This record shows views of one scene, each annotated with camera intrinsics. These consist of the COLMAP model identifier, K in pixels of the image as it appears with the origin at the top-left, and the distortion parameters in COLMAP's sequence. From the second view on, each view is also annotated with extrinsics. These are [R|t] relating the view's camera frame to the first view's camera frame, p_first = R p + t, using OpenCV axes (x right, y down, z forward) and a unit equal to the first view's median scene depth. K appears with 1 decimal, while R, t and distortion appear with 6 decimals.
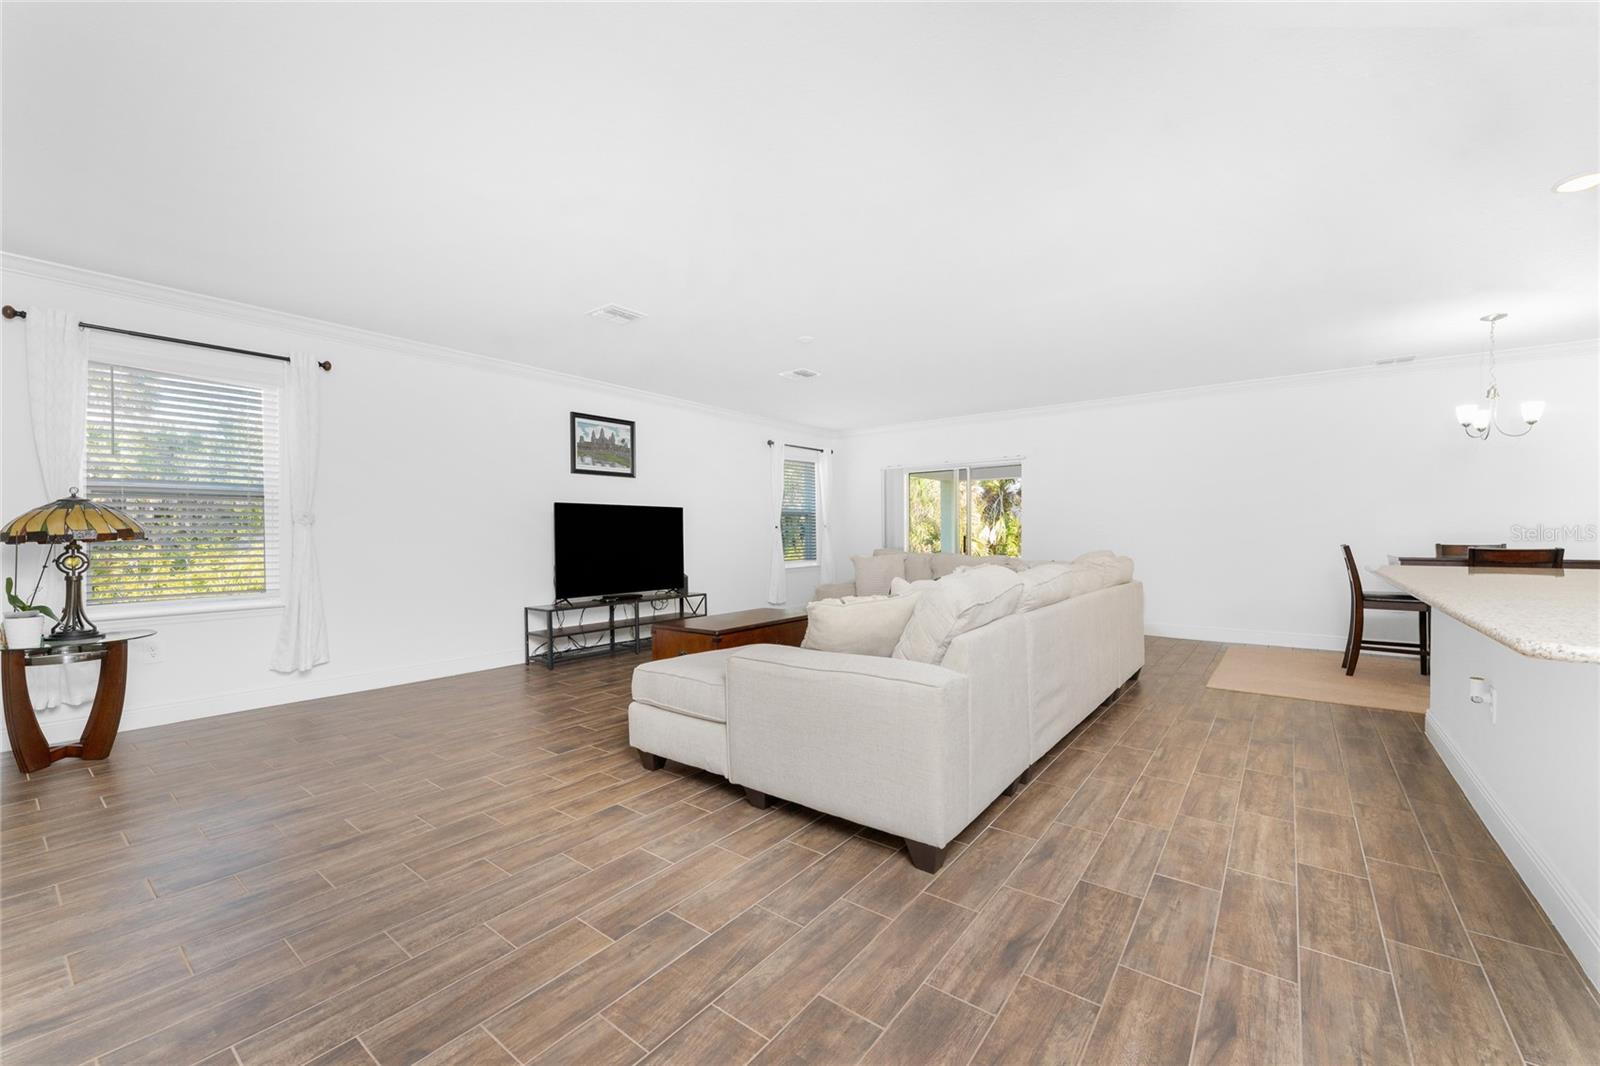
lens RADIAL K [[632.3, 0, 800.0], [0, 632.3, 533.0], [0, 0, 1]] dist [0.000378, 0.000186]
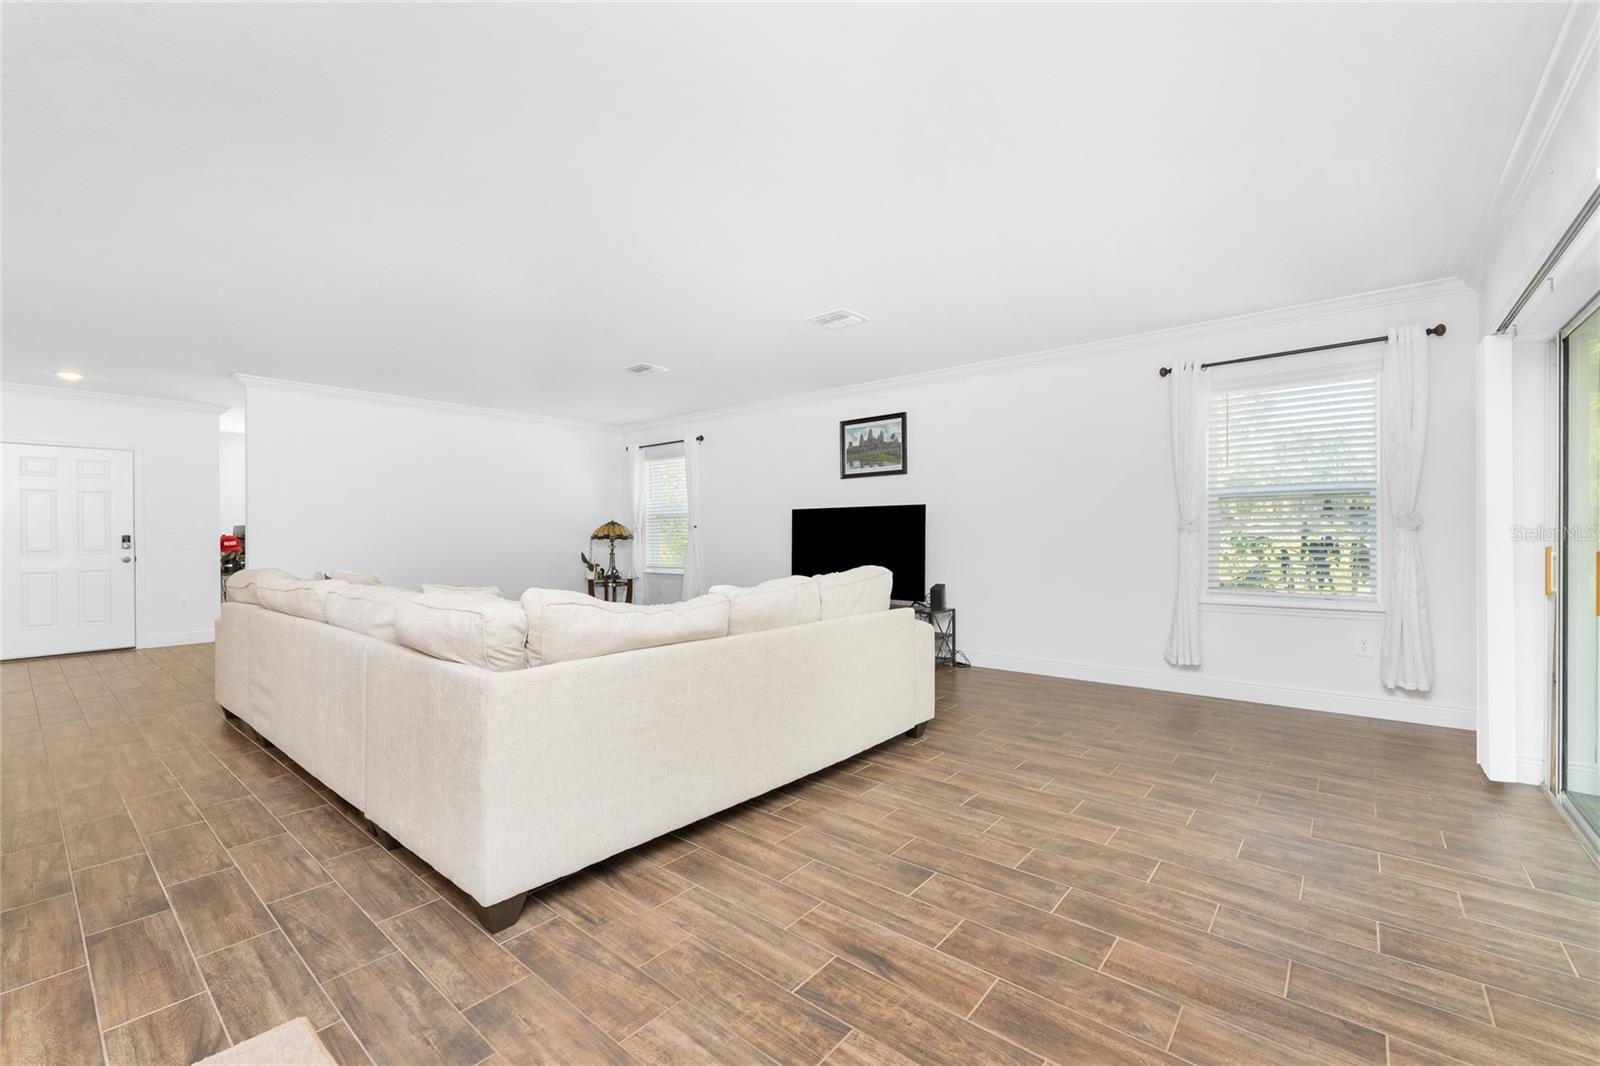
lens RADIAL K [[664.1, 0, 798.1], [0, 664.1, 508.1], [0, 0, 1]] dist [-0.000712, -0.000527]
pose [[-0.037709, -0.038458, -0.998548, 1.207781], [0.003832, 0.999246, -0.038630, -0.005534], [0.999281, -0.005283, -0.037533, 1.558671]]
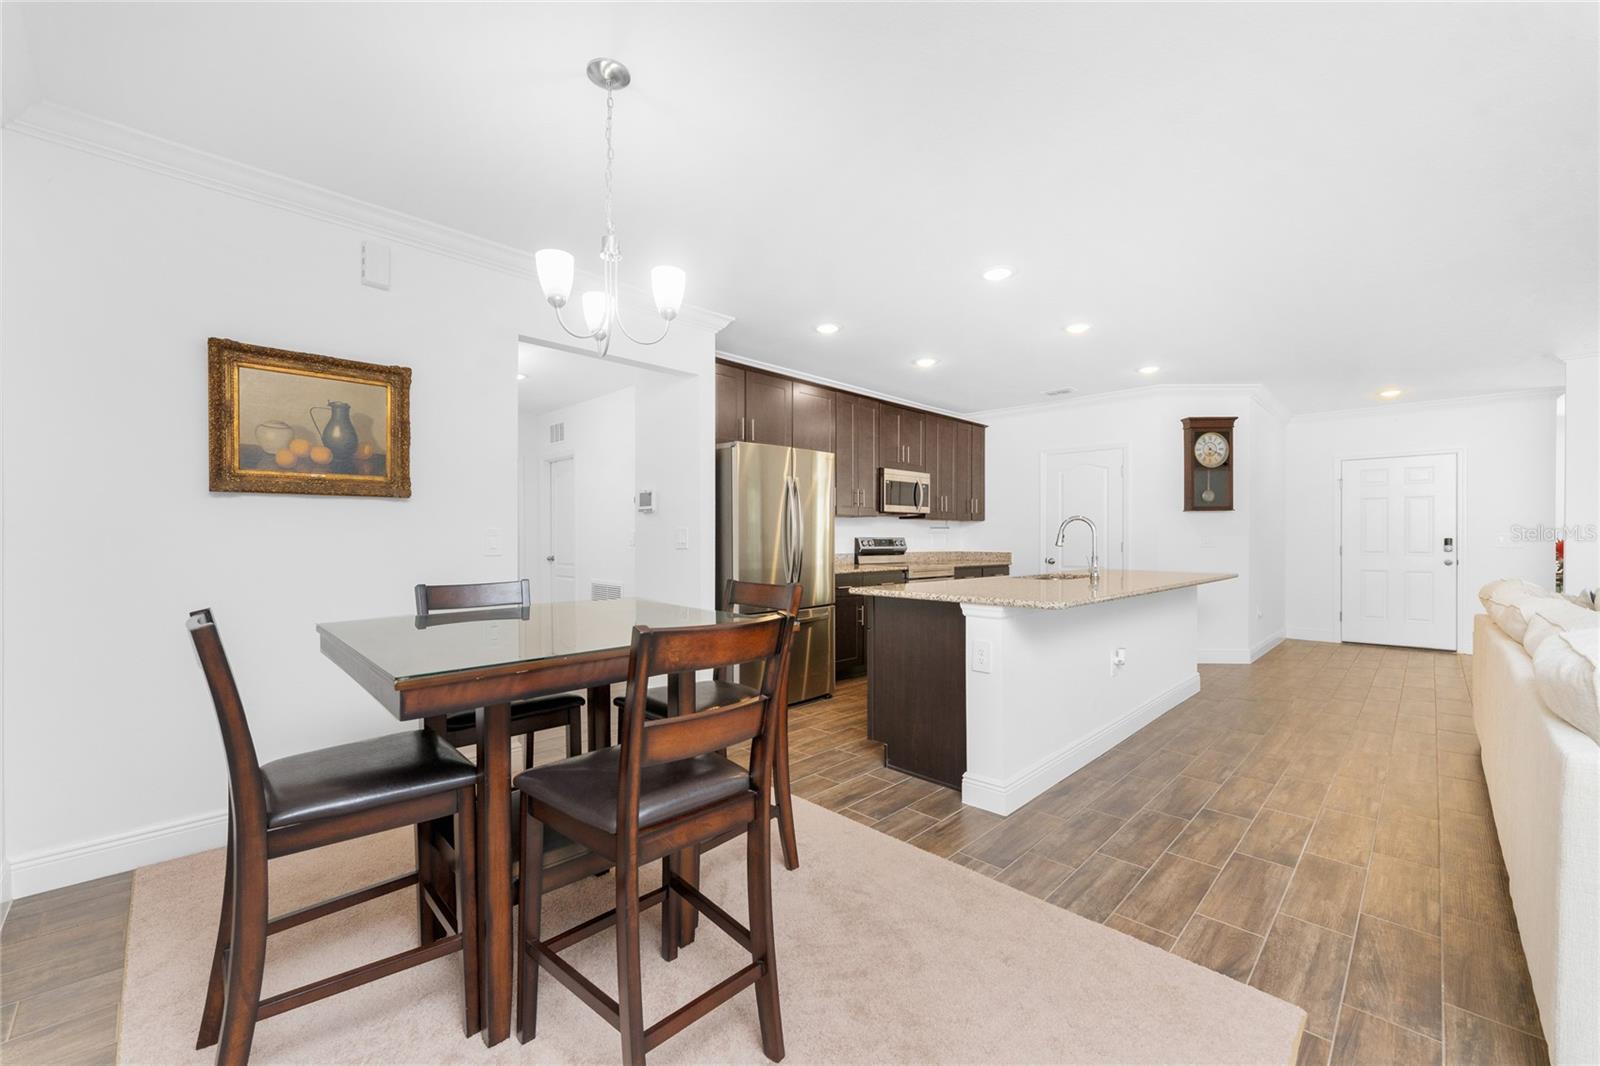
lens RADIAL K [[636.3, 0, 792.1], [0, 636.3, 534.6], [0, 0, 1]] dist [0.000050, -0.000426]
pose [[-0.991358, 0.003548, 0.131134, 1.077573], [0.002741, 0.999976, -0.006337, -0.025116], [-0.131154, -0.005923, -0.991344, 1.706817]]
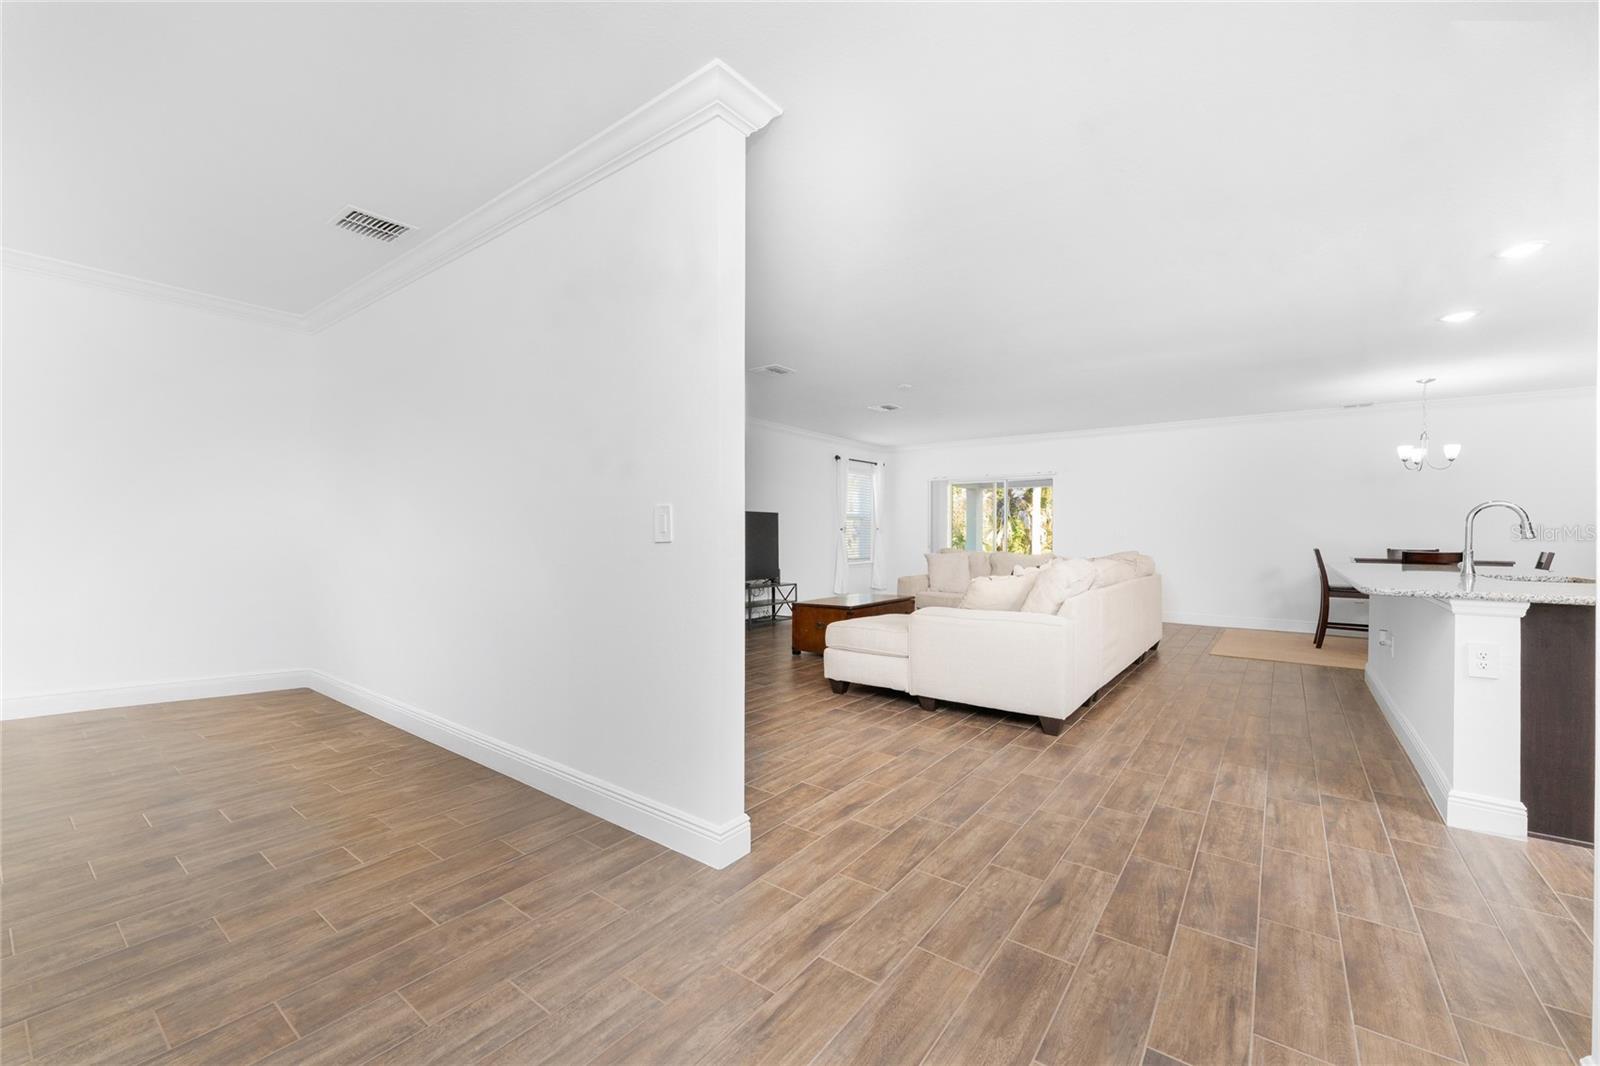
lens RADIAL K [[636.3, 0, 792.1], [0, 636.3, 534.6], [0, 0, 1]] dist [0.000050, -0.000426]
pose [[0.999930, 0.011485, 0.002856, -0.290460], [-0.011490, 0.999933, 0.001409, 0.000437], [-0.002840, -0.001442, 0.999995, -0.402923]]
